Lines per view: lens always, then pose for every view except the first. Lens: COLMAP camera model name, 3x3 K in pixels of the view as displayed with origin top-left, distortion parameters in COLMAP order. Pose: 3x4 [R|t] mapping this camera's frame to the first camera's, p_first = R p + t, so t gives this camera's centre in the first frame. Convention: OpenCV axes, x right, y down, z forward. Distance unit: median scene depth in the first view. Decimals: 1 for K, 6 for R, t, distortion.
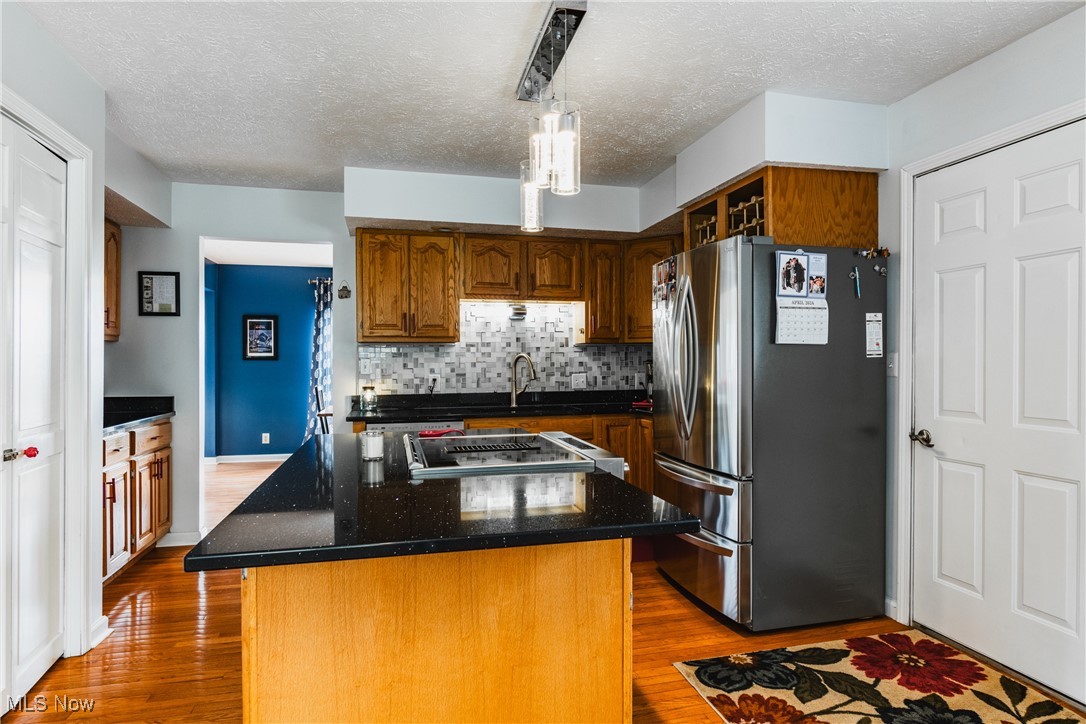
lens RADIAL K [[627.6, 0, 543.5], [0, 627.6, 363.4], [0, 0, 1]] dist [-0.001584, -0.001243]
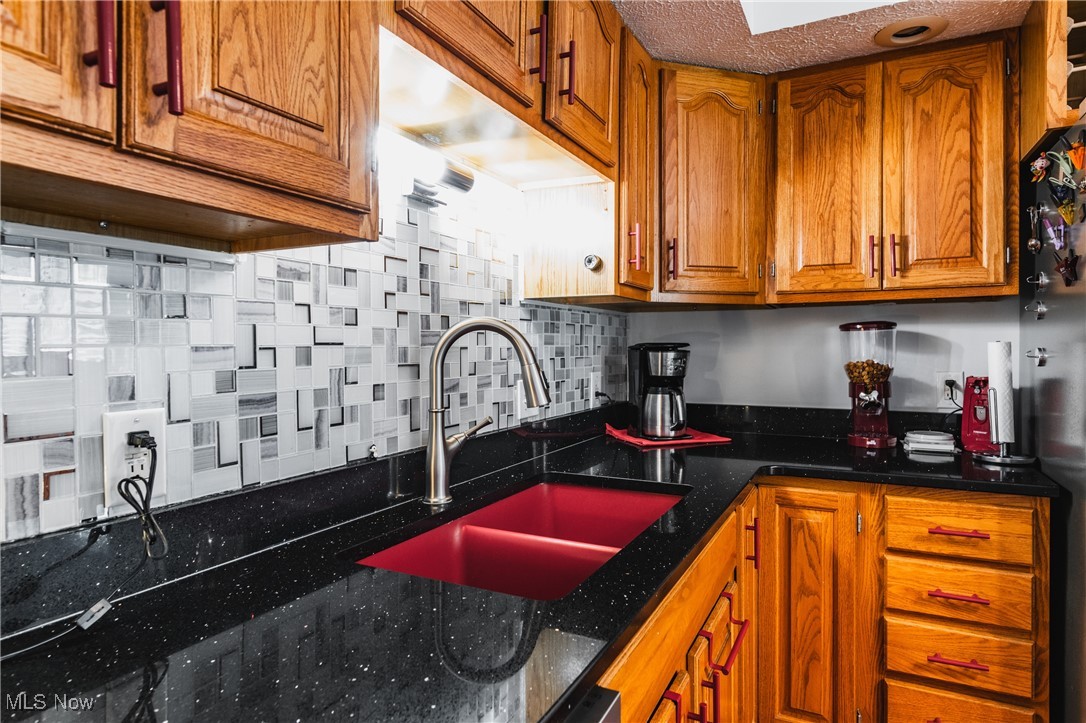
lens RADIAL K [[627.6, 0, 546.1], [0, 627.6, 356.7], [0, 0, 1]] dist [-0.001584, -0.001243]
pose [[0.645691, -0.005800, 0.763577, -0.232982], [0.000923, 0.999976, 0.006815, 0.001000], [-0.763599, -0.003696, 0.645681, 0.772318]]
